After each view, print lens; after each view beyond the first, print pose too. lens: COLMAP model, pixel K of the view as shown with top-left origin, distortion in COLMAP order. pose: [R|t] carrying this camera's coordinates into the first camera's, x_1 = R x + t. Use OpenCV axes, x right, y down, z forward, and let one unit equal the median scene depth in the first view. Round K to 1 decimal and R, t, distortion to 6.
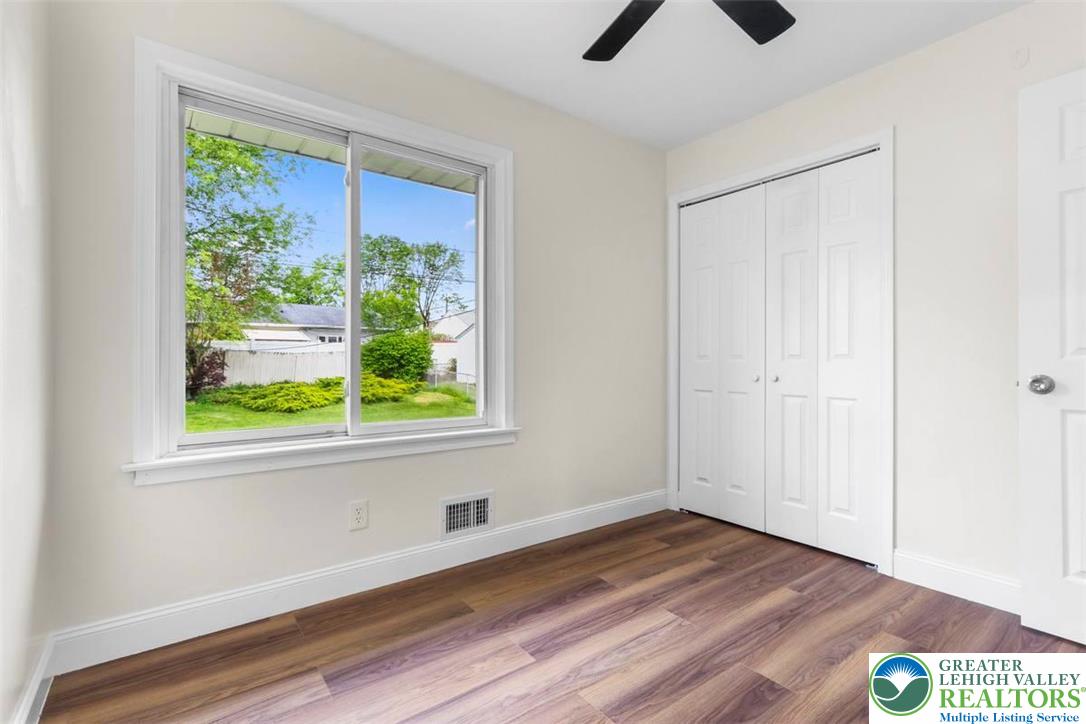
lens RADIAL K [[513.3, 0, 541.4], [0, 513.3, 359.6], [0, 0, 1]] dist [0.002634, 0.003939]
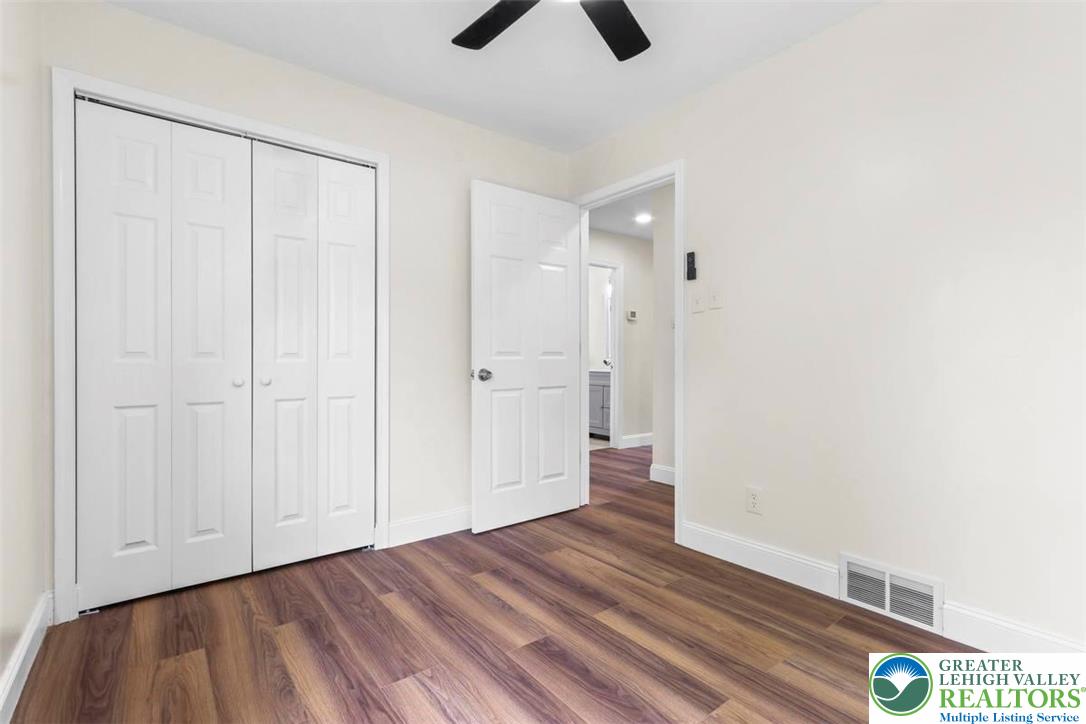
lens RADIAL K [[513.3, 0, 536.3], [0, 513.3, 358.1], [0, 0, 1]] dist [0.002634, 0.003939]
pose [[-0.023792, -0.007600, 0.999688, -0.485111], [-0.005101, 0.999959, 0.007481, -0.011496], [-0.999704, -0.004922, -0.023830, 0.722320]]
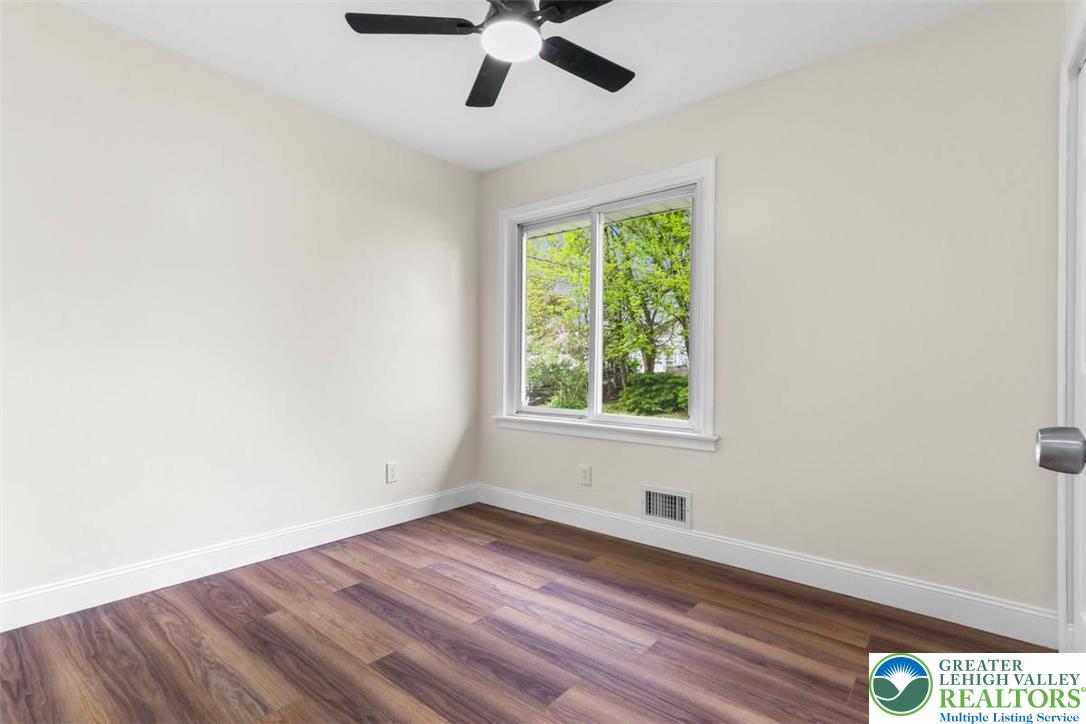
lens RADIAL K [[513.3, 0, 519.1], [0, 513.3, 364.8], [0, 0, 1]] dist [0.002634, 0.003939]
pose [[0.202798, 0.000448, -0.979220, 0.980453], [-0.004738, 0.999989, -0.000523, -0.002679], [0.979209, 0.004746, 0.202798, 0.510848]]
